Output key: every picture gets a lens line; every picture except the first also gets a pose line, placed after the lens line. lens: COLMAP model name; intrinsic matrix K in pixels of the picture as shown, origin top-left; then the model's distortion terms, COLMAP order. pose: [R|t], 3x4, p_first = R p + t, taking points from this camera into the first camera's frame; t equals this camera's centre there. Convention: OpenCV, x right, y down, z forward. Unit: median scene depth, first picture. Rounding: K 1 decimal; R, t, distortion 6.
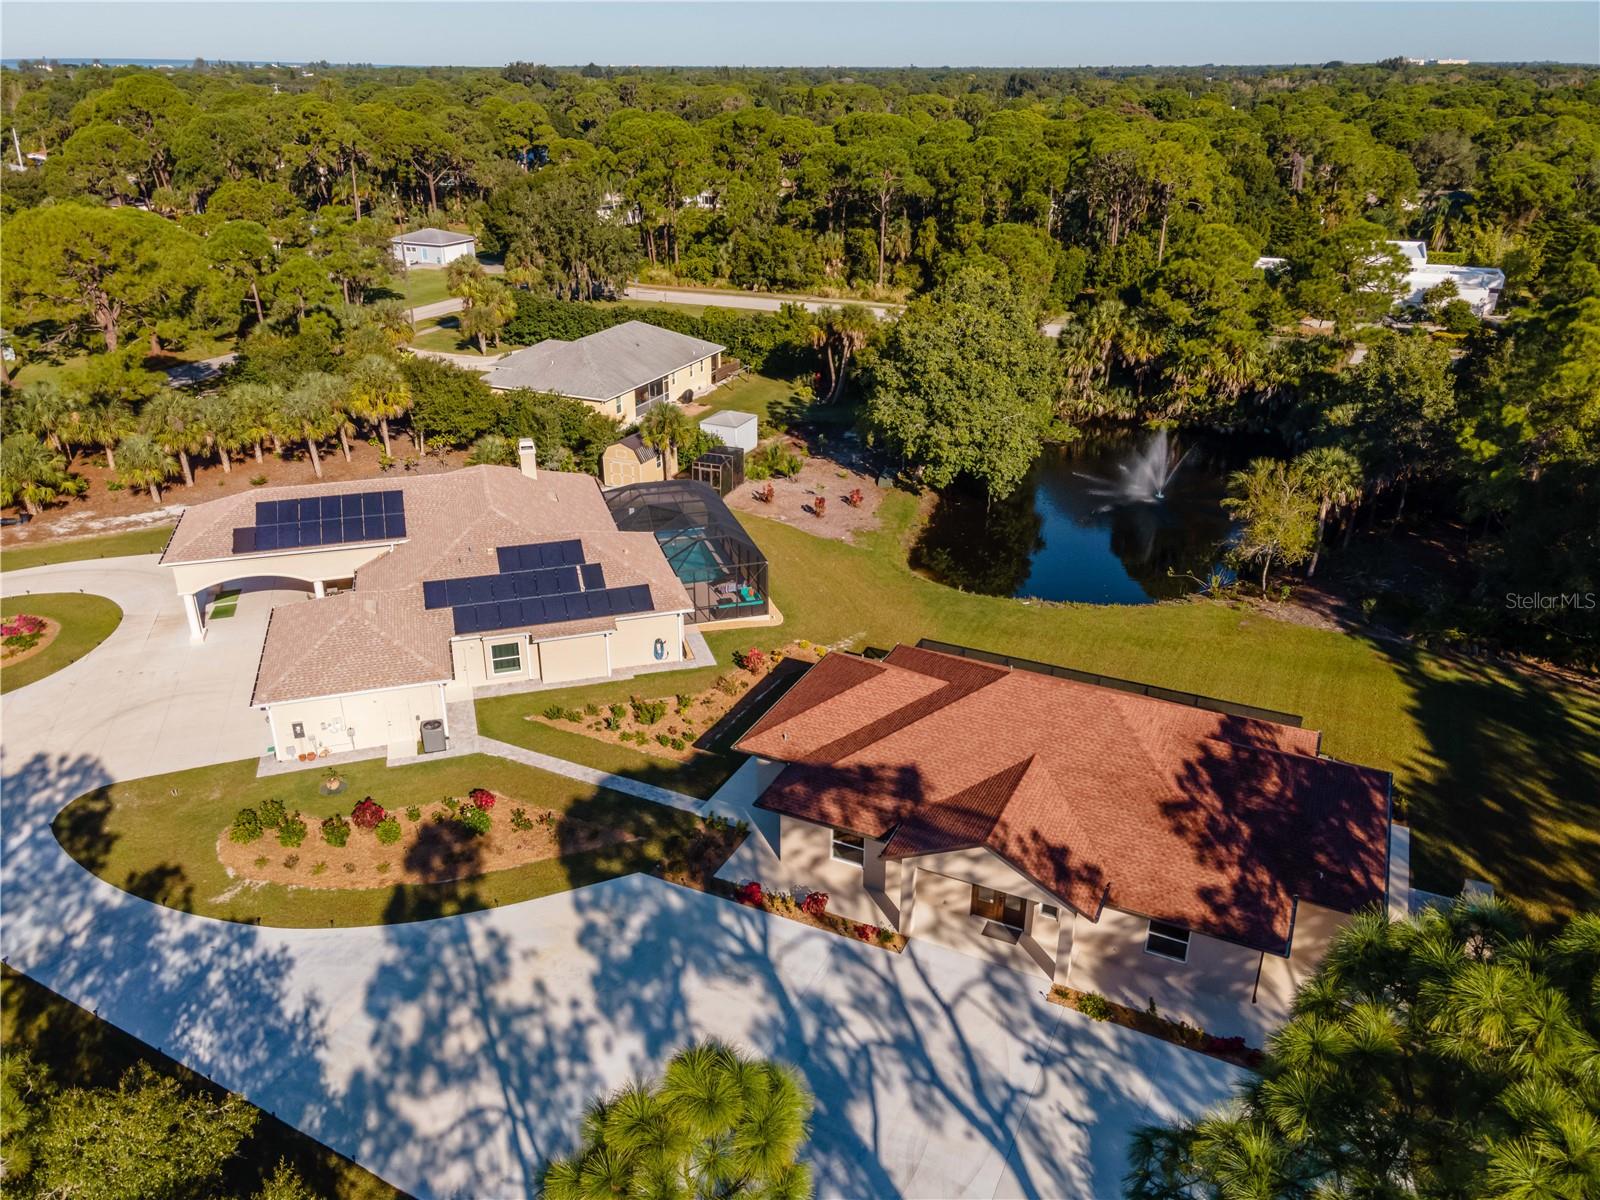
lens RADIAL K [[1166.3, 0, 787.5], [0, 1166.3, 608.2], [0, 0, 1]] dist [0.007862, 0.069065]
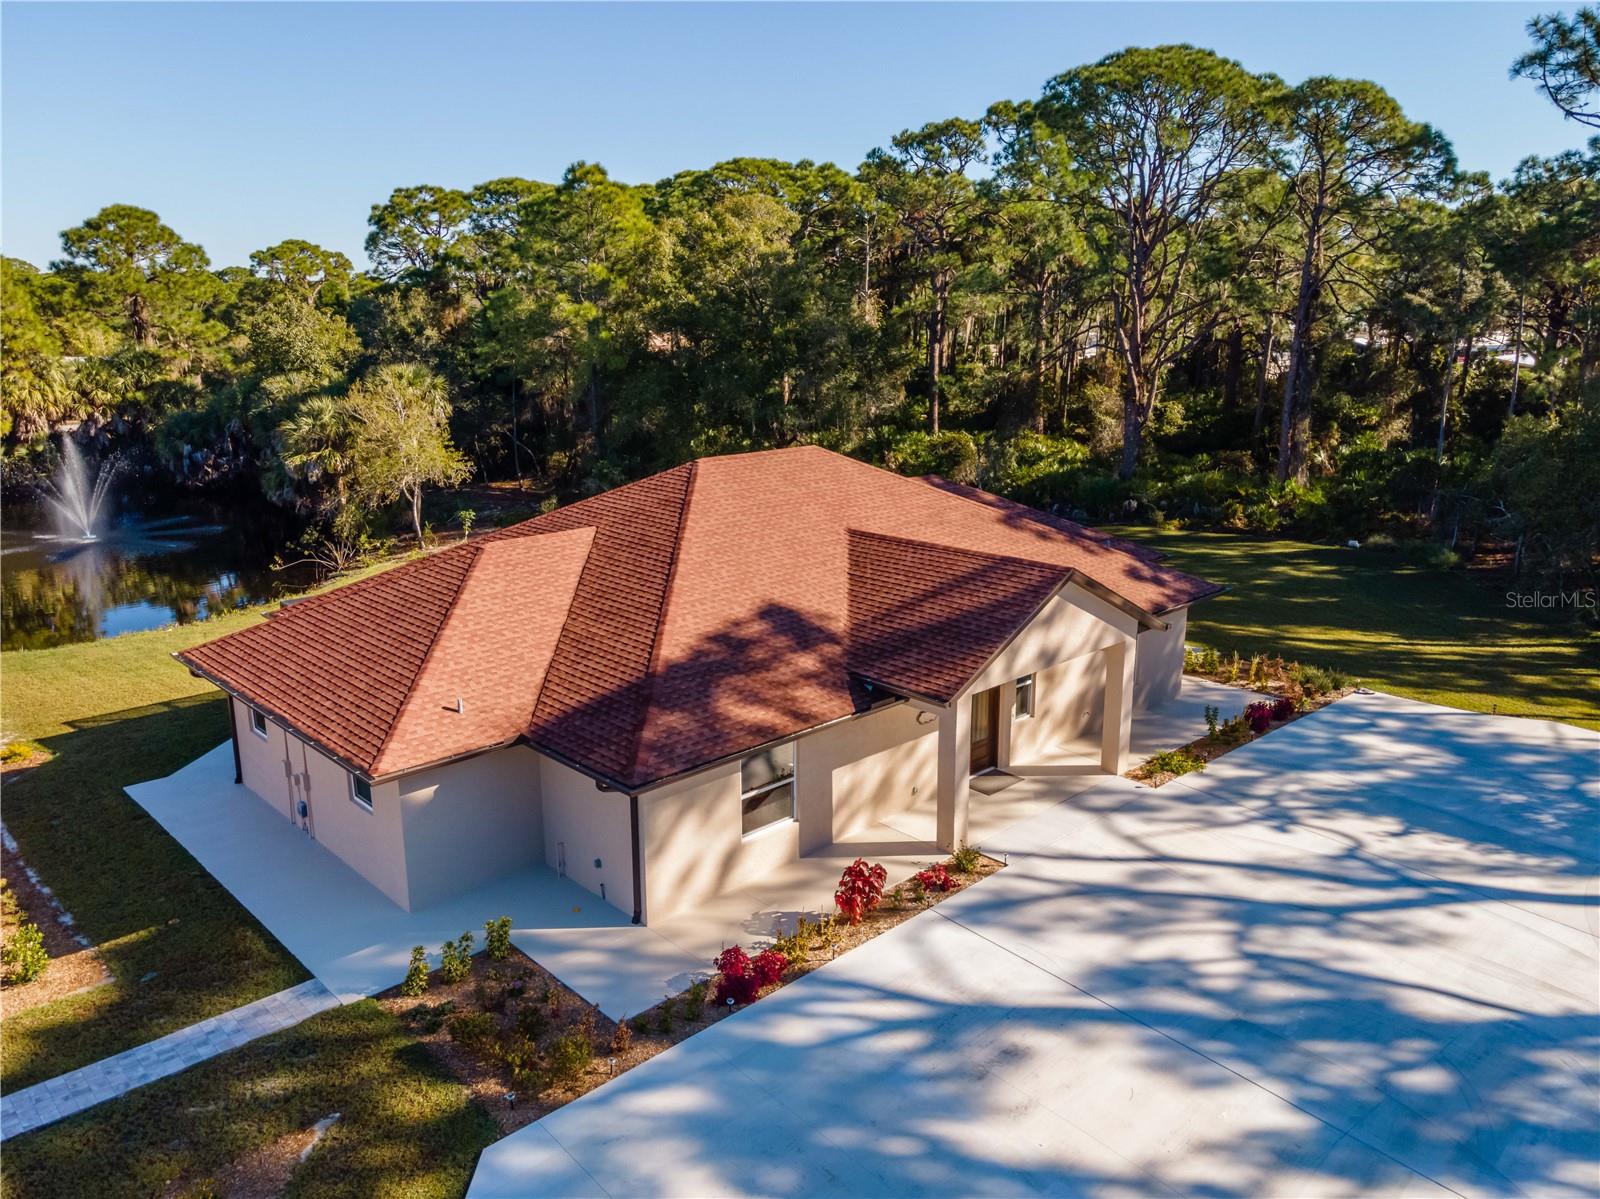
lens RADIAL K [[1166.3, 0, 787.5], [0, 1166.3, 607.7], [0, 0, 1]] dist [0.007862, 0.069065]
pose [[0.366652, -0.230966, 0.901233, -0.404740], [0.401469, 0.913141, 0.070687, 0.113711], [-0.839279, 0.335899, 0.427531, 0.843623]]
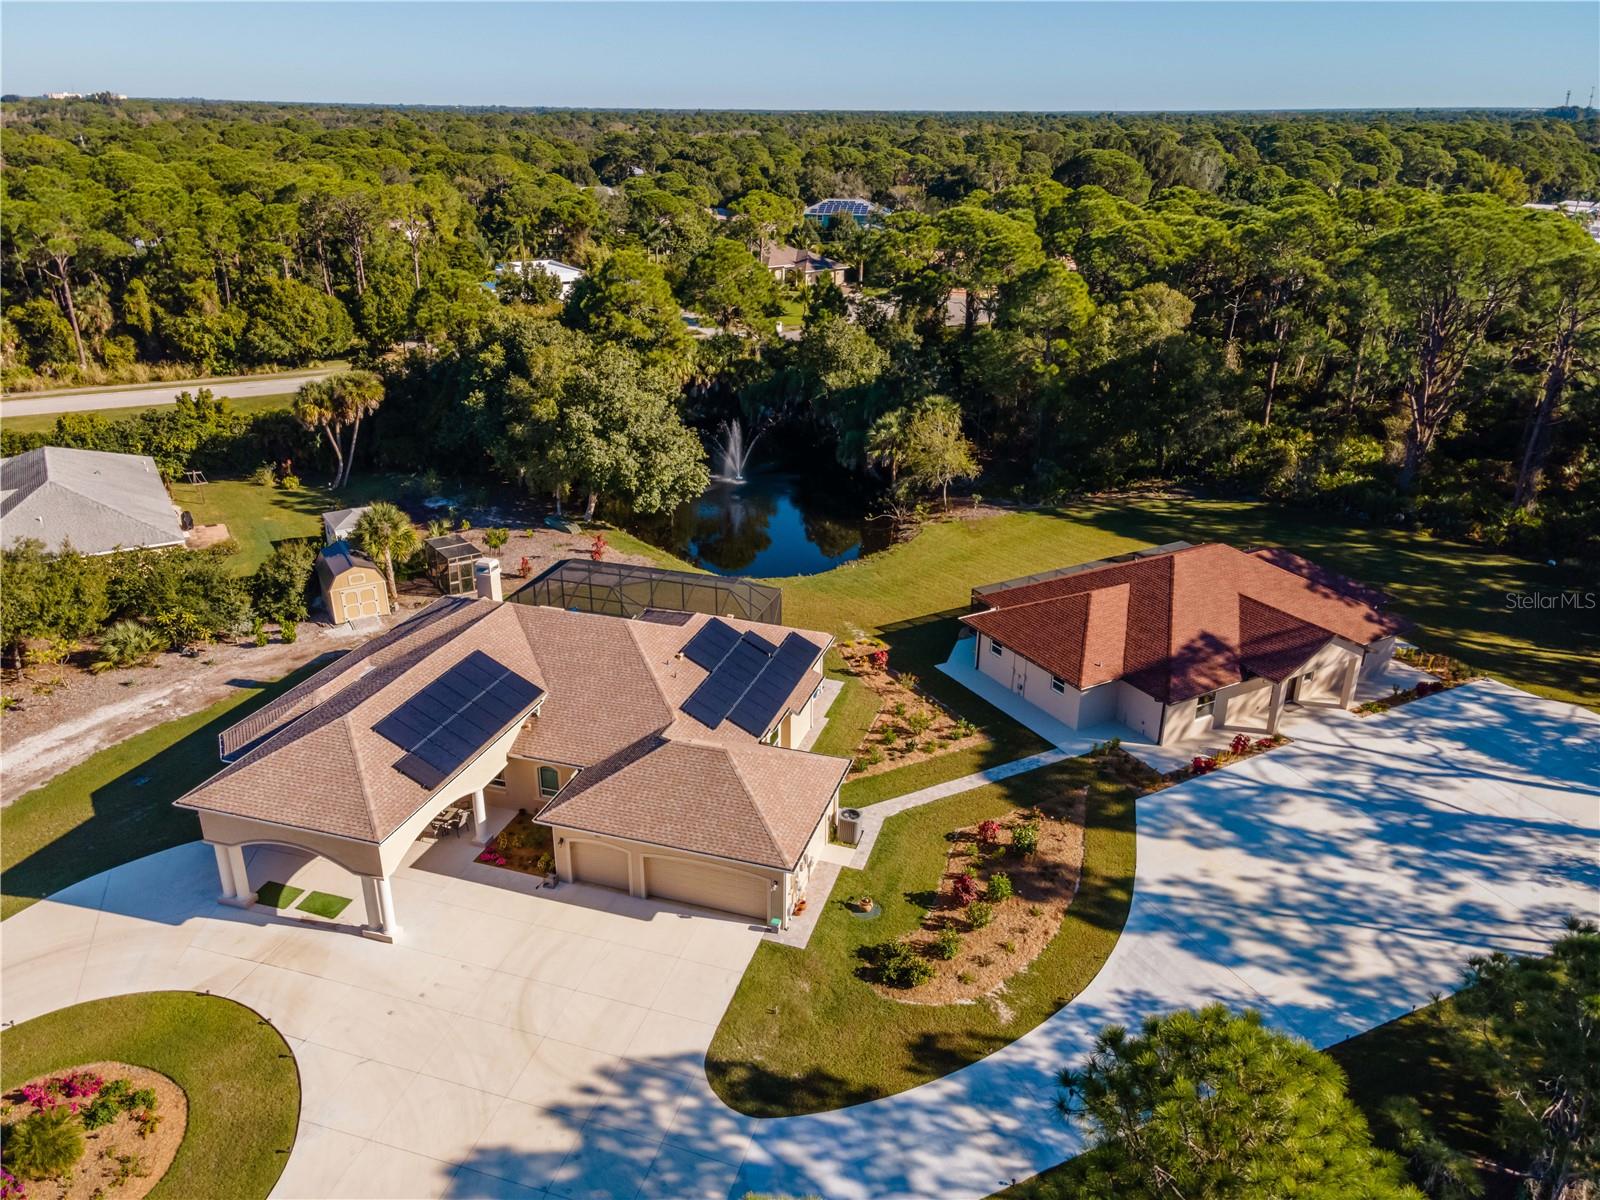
lens RADIAL K [[1166.3, 0, 787.5], [0, 1166.3, 608.2], [0, 0, 1]] dist [0.007862, 0.069065]
pose [[0.571344, -0.322324, 0.754767, -1.320553], [0.340548, 0.929850, 0.139305, -0.273307], [-0.746721, 0.177444, 0.641032, 0.530399]]
